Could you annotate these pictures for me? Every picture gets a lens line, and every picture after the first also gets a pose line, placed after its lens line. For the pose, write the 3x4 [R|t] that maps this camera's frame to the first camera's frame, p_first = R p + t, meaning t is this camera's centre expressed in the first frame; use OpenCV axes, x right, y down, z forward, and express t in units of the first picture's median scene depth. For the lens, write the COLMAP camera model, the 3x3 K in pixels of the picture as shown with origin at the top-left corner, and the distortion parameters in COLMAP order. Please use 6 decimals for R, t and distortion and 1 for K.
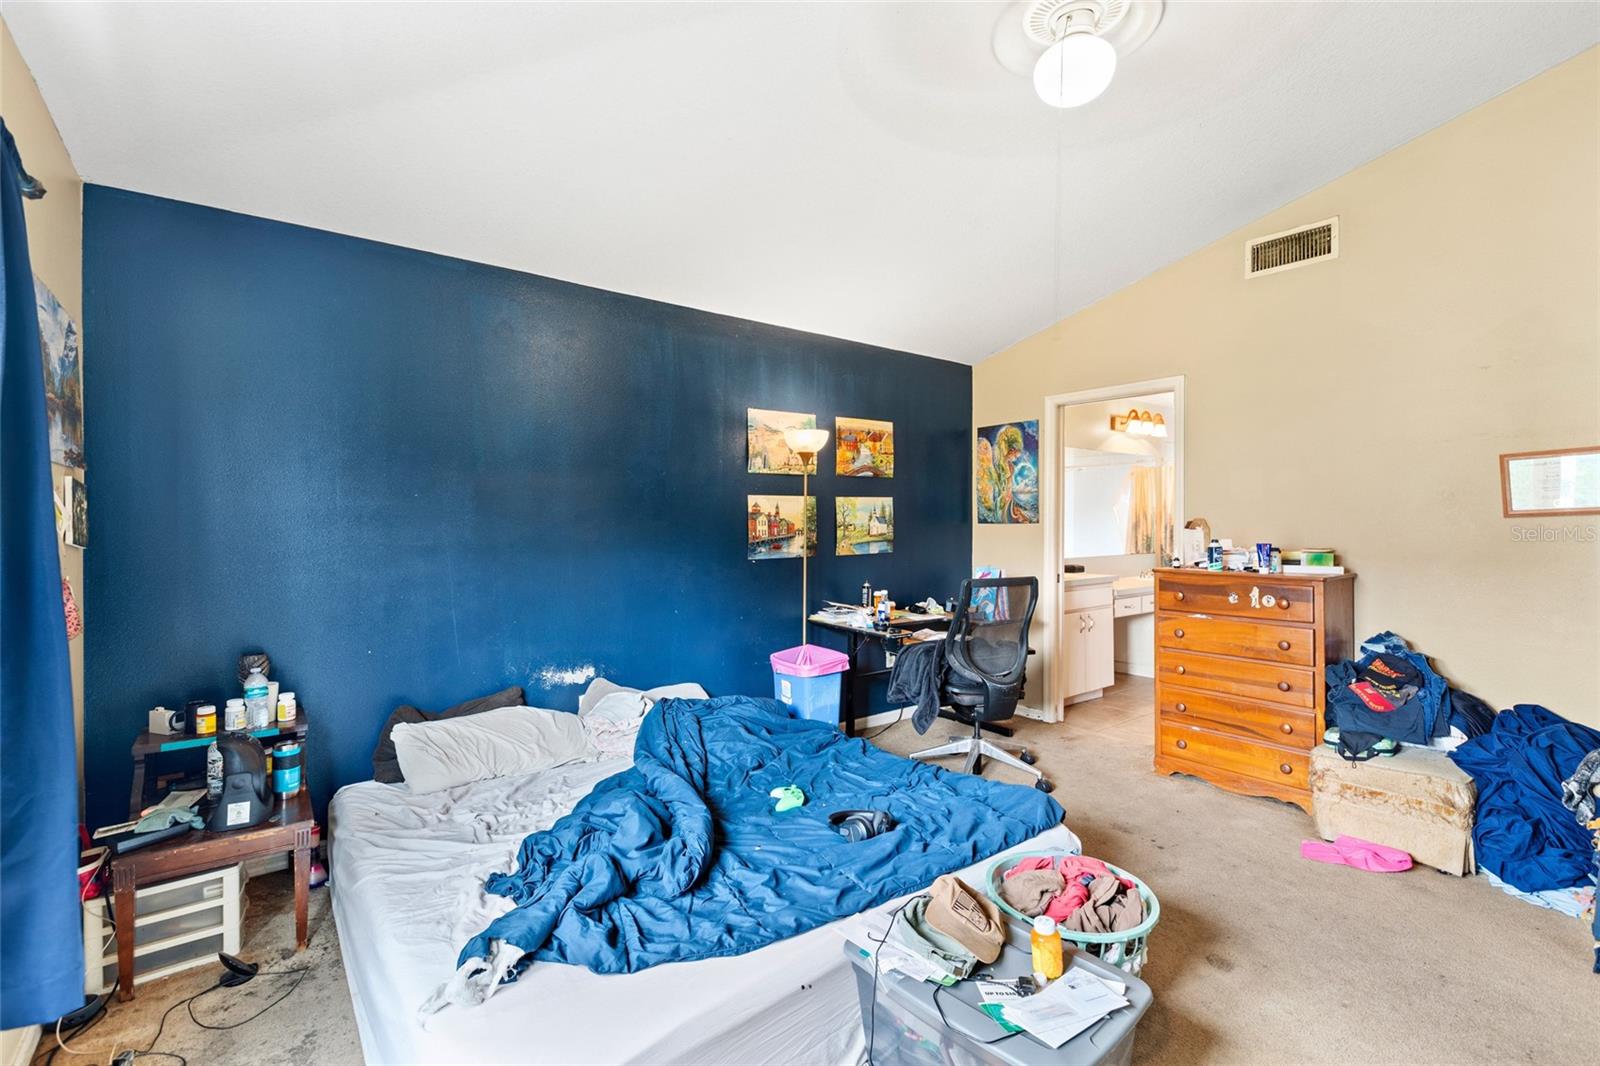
lens RADIAL K [[720.9, 0, 803.0], [0, 720.9, 528.4], [0, 0, 1]] dist [0.002111, 0.000653]
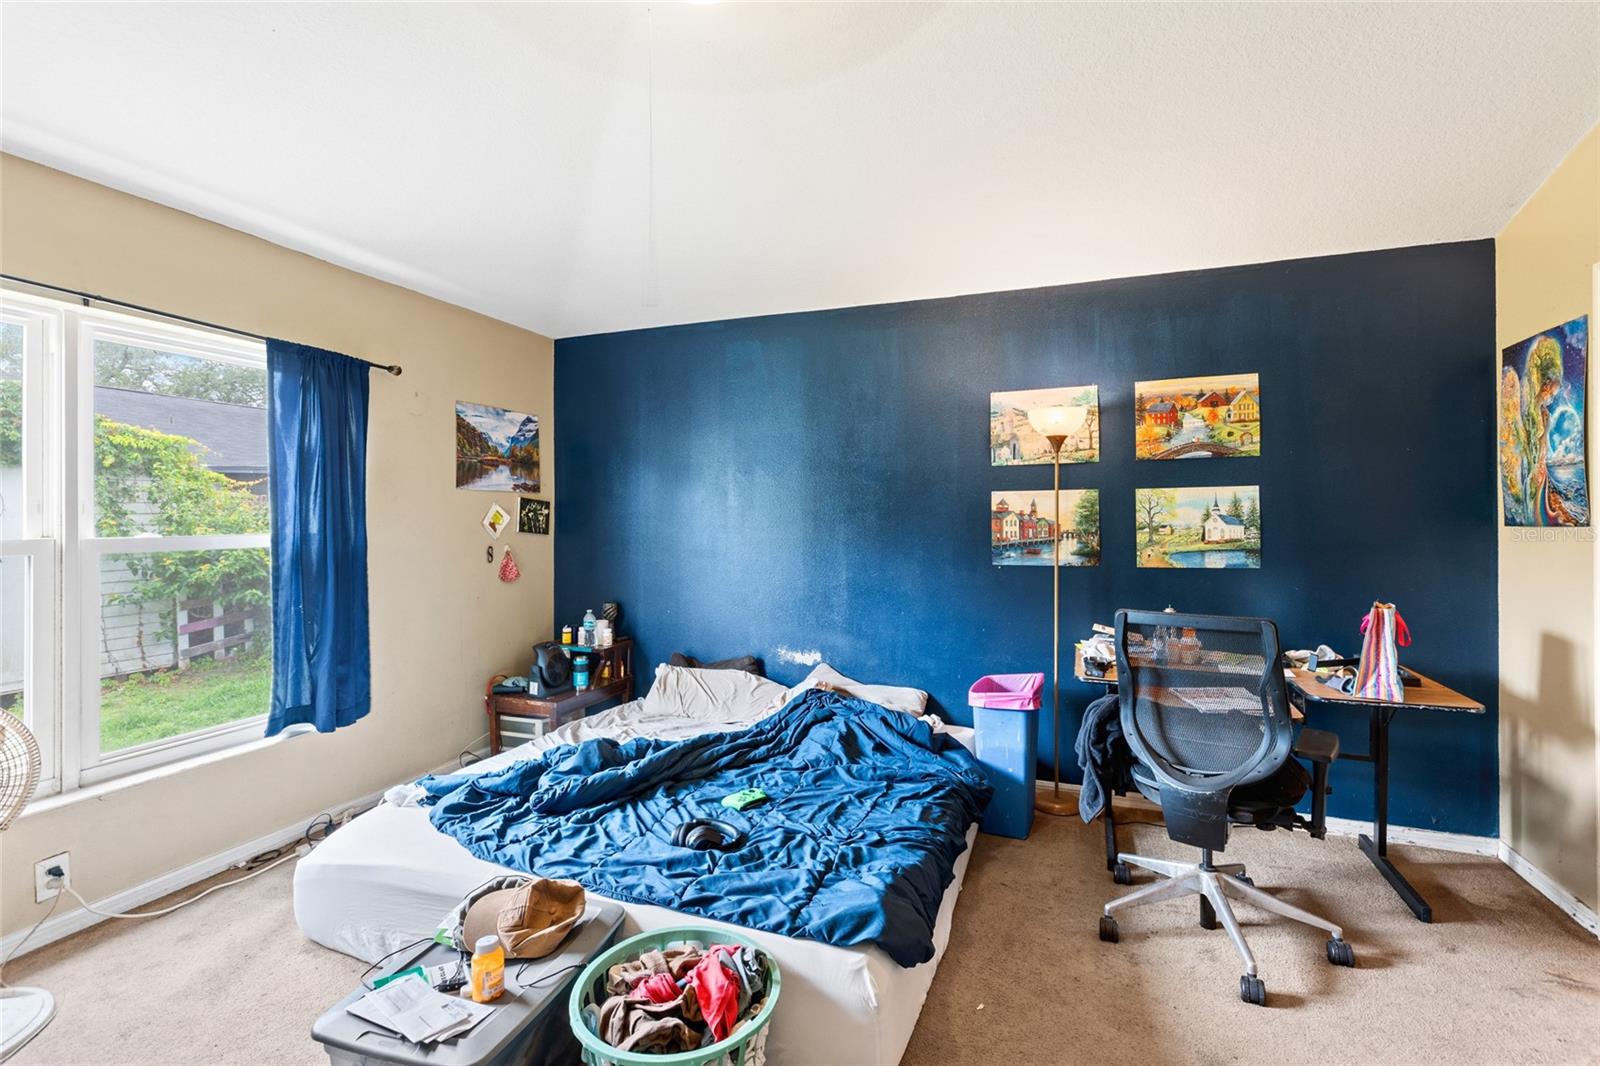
lens RADIAL K [[720.9, 0, 802.0], [0, 720.9, 519.0], [0, 0, 1]] dist [0.002111, 0.000653]
pose [[0.517514, 0.000449, -0.855675, 0.504666], [-0.009025, 0.999947, -0.004934, -0.005447], [0.855627, 0.010275, 0.517490, 0.314422]]
